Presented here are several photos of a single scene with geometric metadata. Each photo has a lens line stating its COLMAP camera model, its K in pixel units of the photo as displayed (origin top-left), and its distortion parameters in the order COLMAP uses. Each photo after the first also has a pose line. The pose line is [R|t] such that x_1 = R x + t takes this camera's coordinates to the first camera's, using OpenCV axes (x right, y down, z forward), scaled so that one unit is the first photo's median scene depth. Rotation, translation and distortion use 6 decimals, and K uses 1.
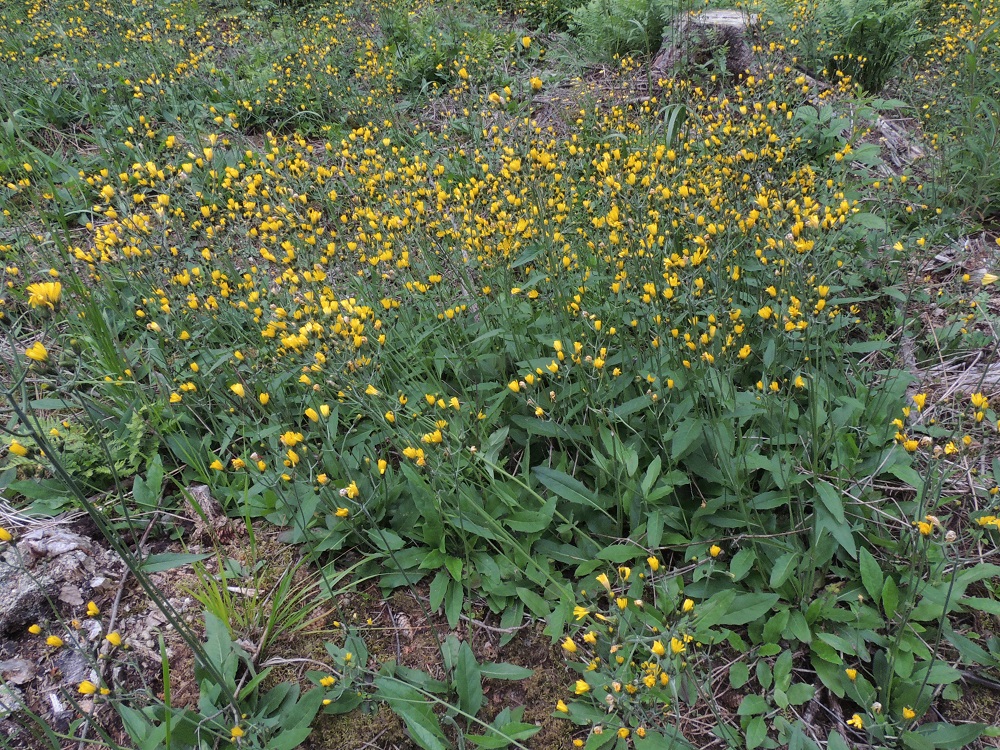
lens RADIAL K [[733.2, 0, 499.7], [0, 733.2, 375.0], [0, 0, 1]] dist [-0.005509, -0.004269]
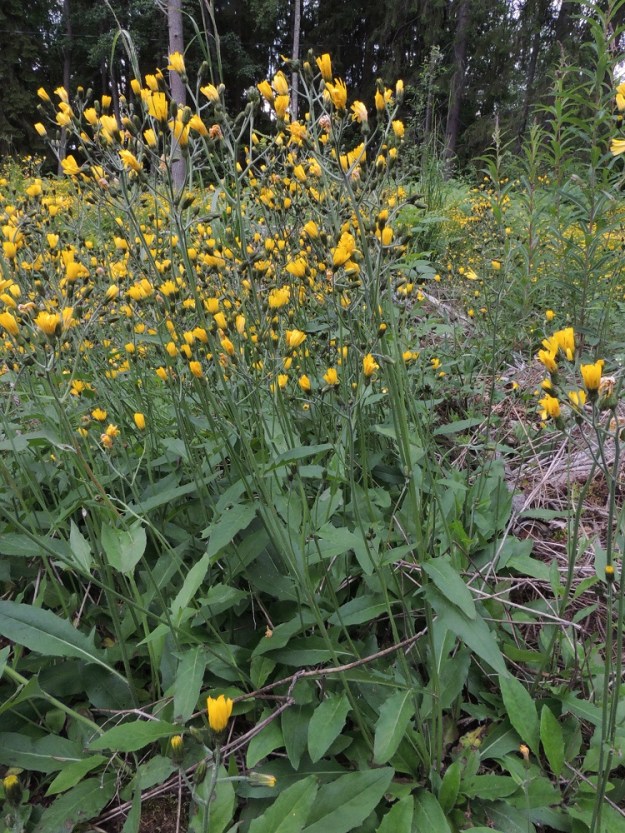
lens RADIAL K [[610.8, 0, 312.8], [0, 610.8, 416.4], [0, 0, 1]] dist [-0.005509, -0.004269]
pose [[0.965233, -0.037710, 0.258658, 0.189964], [0.100243, 0.967283, -0.233057, 0.125154], [-0.241407, 0.250883, 0.937433, 0.453925]]
